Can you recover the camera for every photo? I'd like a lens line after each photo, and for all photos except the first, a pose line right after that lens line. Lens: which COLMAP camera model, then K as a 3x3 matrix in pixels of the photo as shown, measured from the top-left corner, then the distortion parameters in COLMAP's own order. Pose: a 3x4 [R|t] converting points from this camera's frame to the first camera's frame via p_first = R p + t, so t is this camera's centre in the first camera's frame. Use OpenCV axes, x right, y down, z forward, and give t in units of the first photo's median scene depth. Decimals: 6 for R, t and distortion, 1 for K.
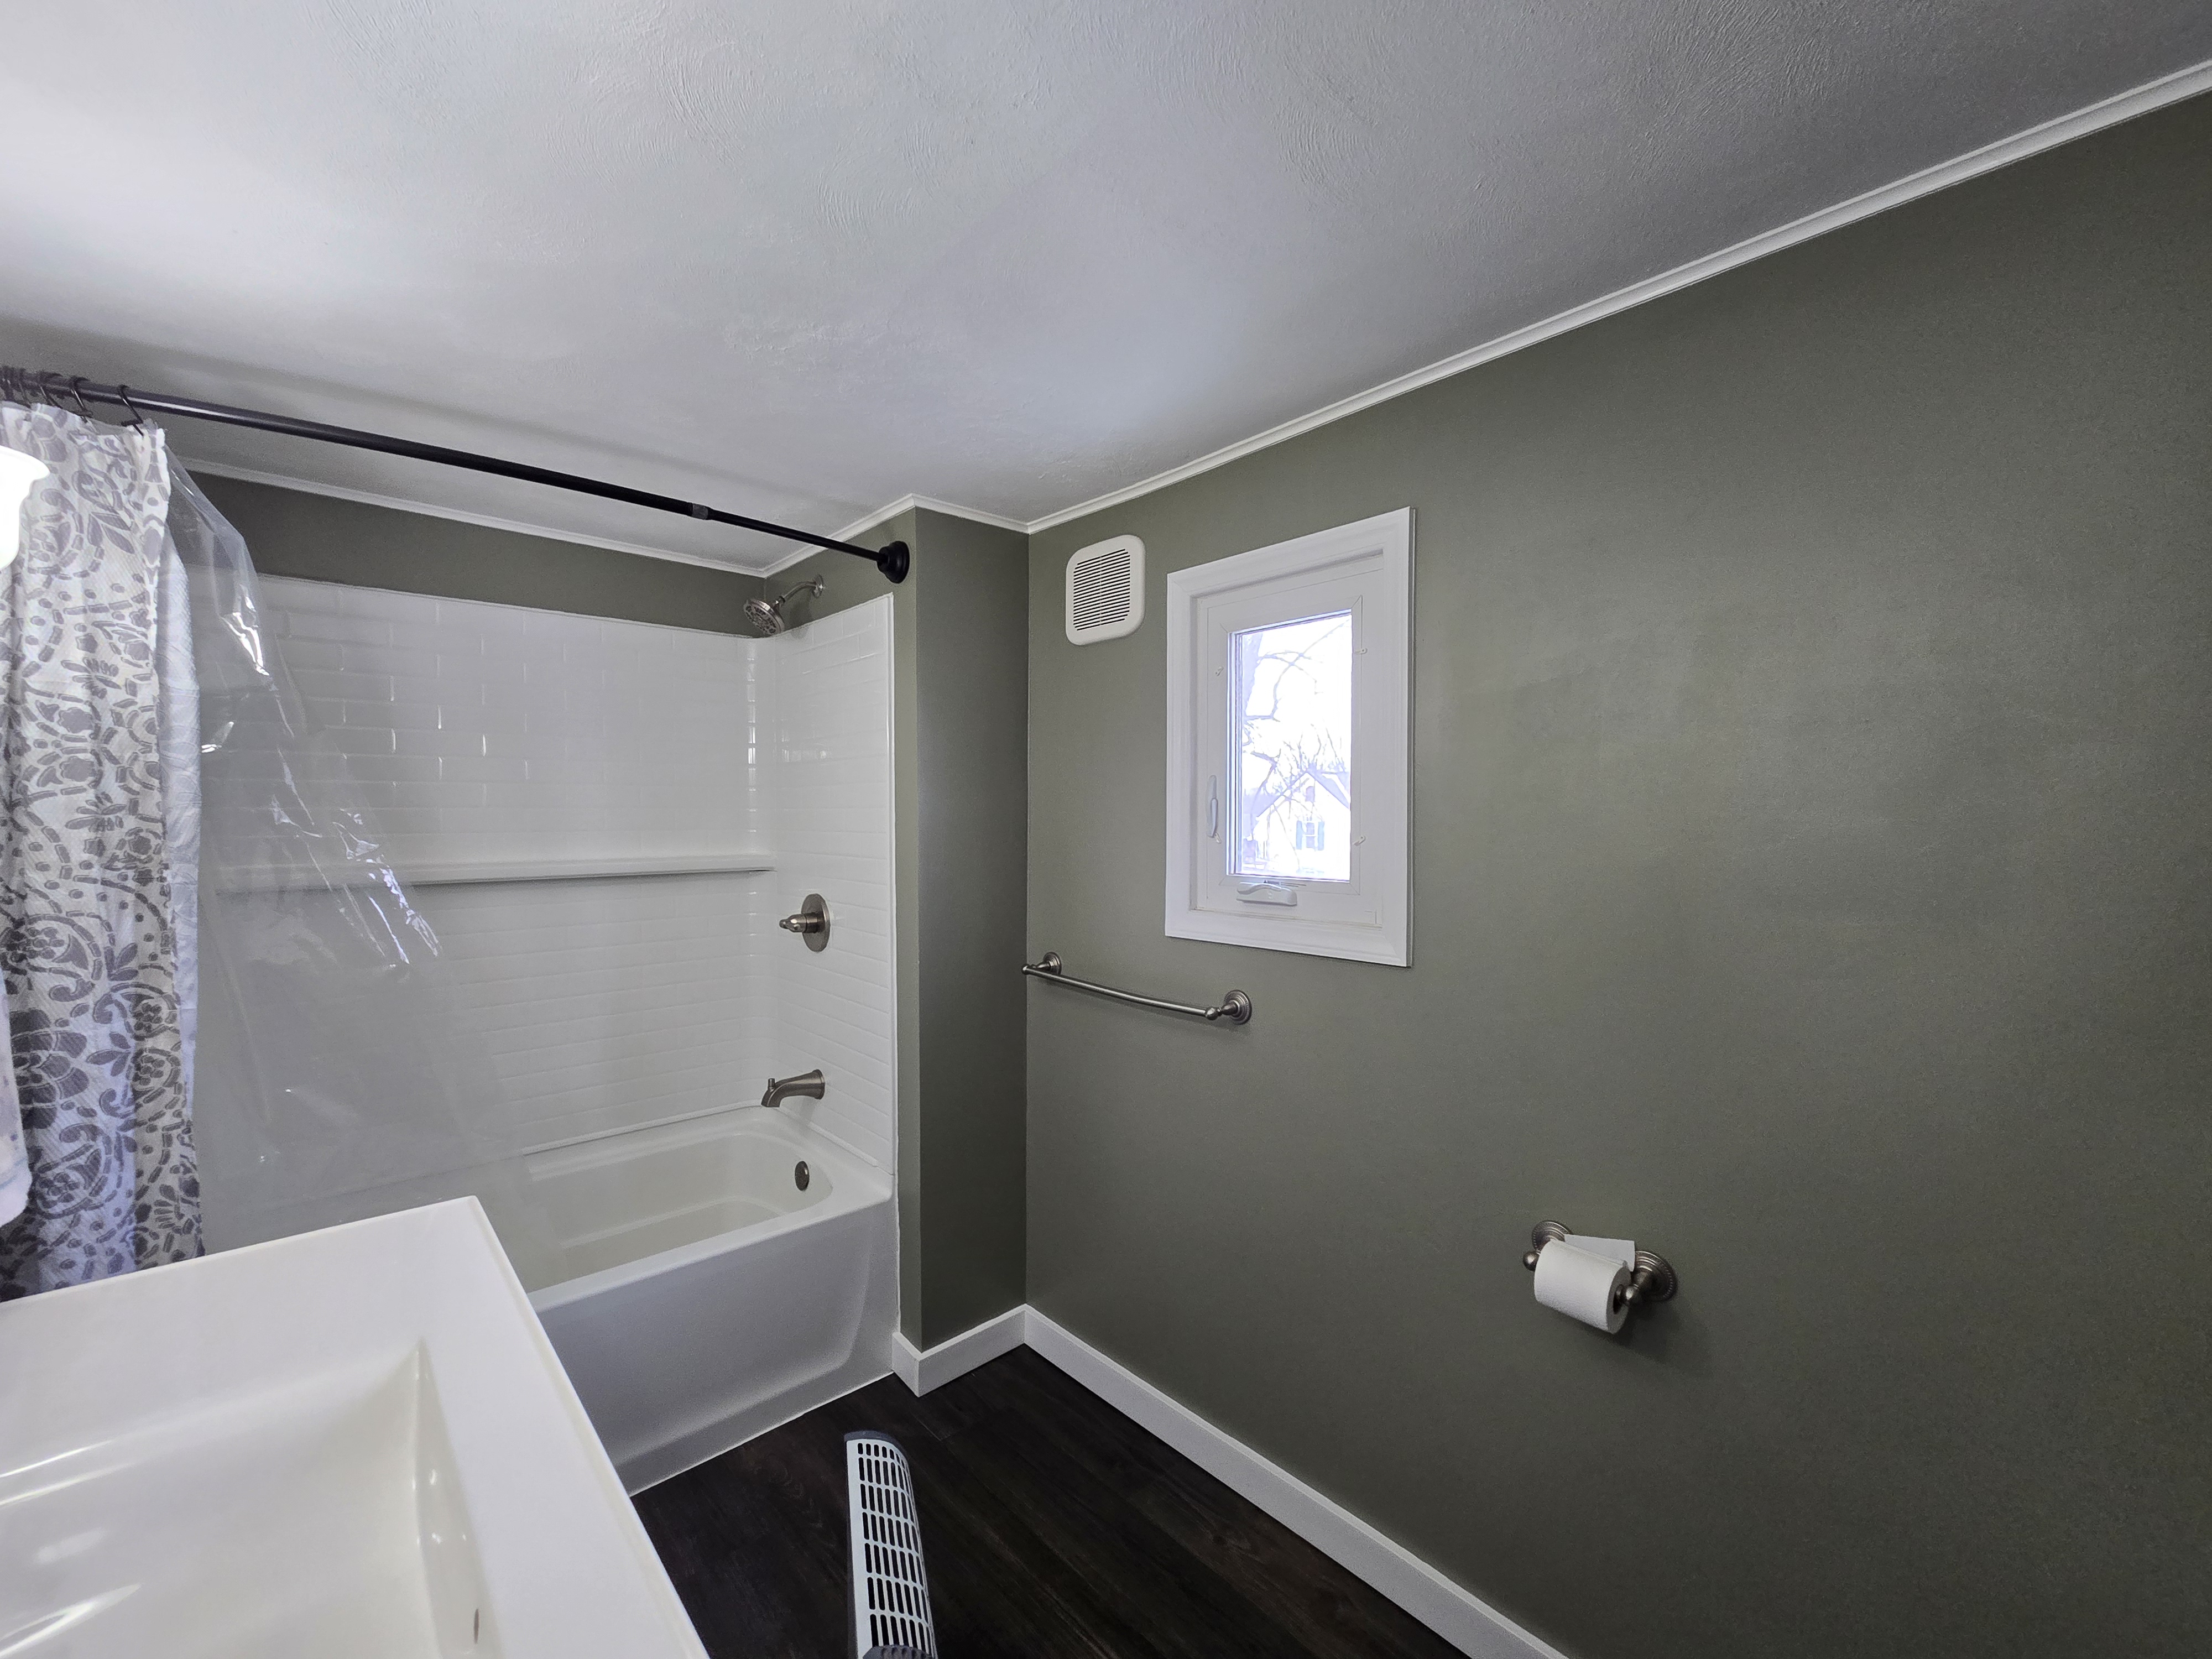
lens RADIAL K [[906.1, 0, 1107.4], [0, 906.1, 833.1], [0, 0, 1]] dist [-0.002267, 0.001872]
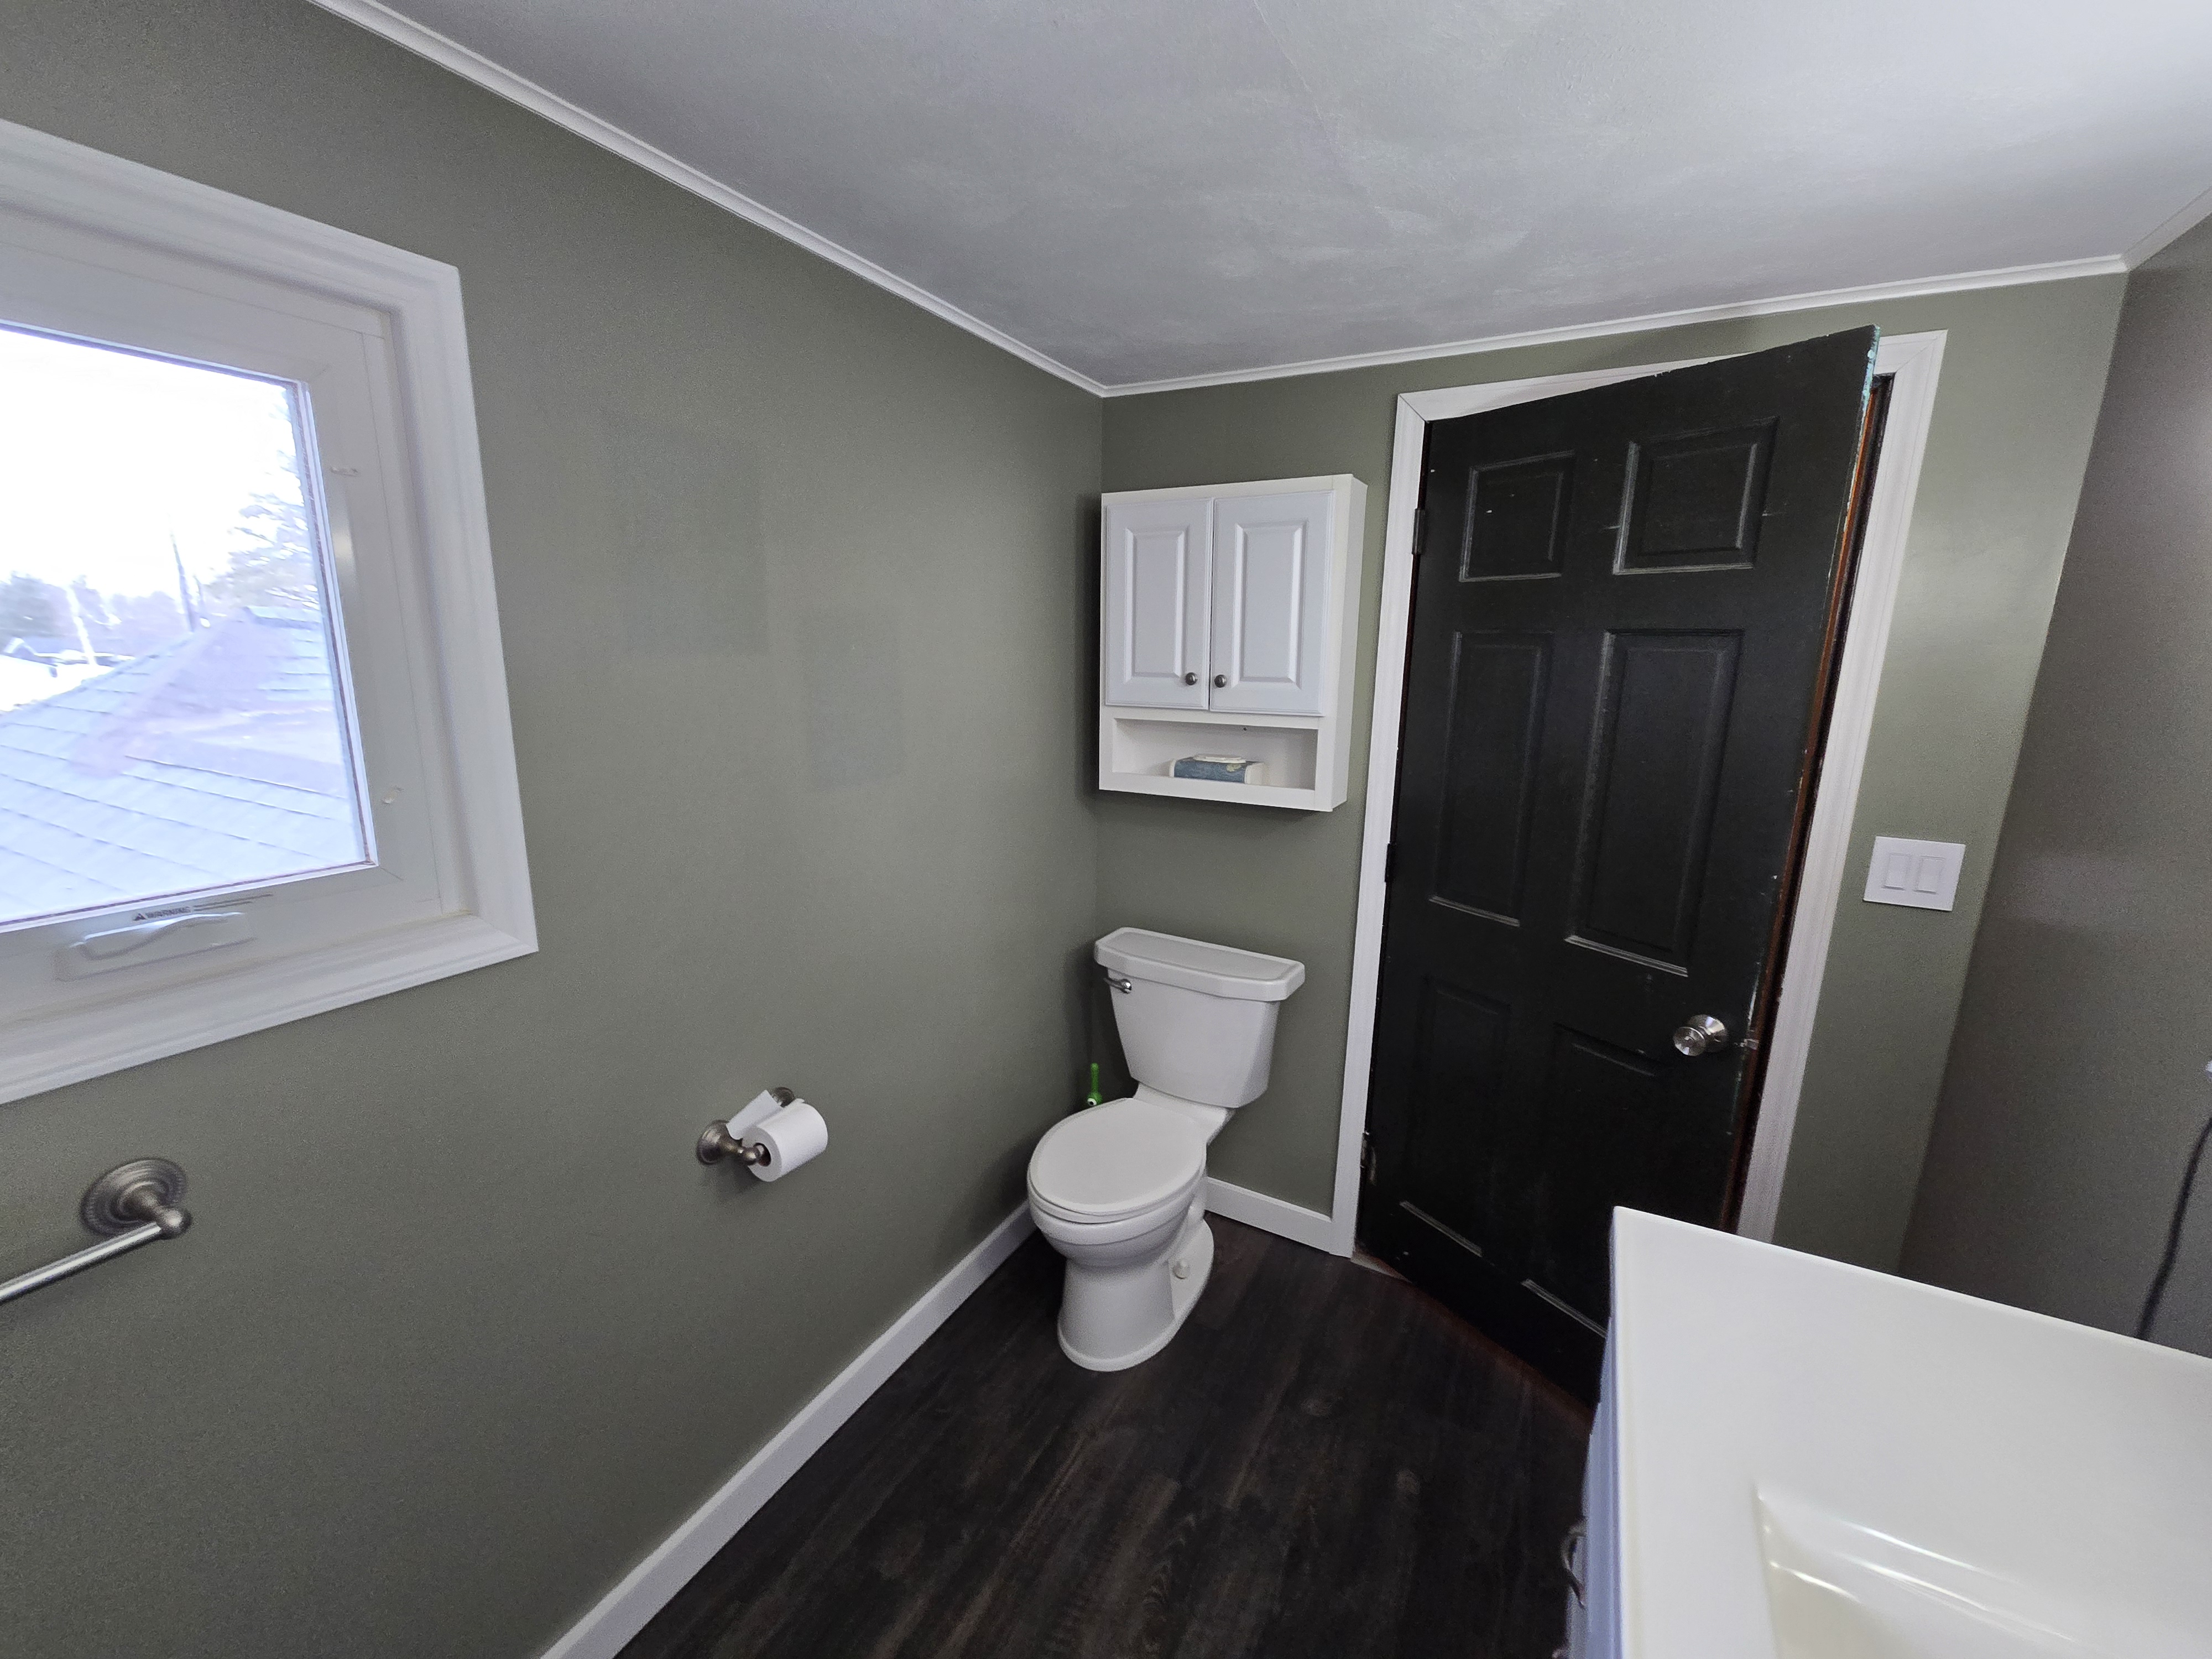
lens RADIAL K [[906.1, 0, 1108.2], [0, 906.1, 834.3], [0, 0, 1]] dist [-0.002267, 0.001872]
pose [[-0.336353, -0.202985, 0.919600, -0.413695], [0.001908, 0.976345, 0.216209, -0.089704], [-0.941734, 0.074477, -0.328010, 0.677034]]
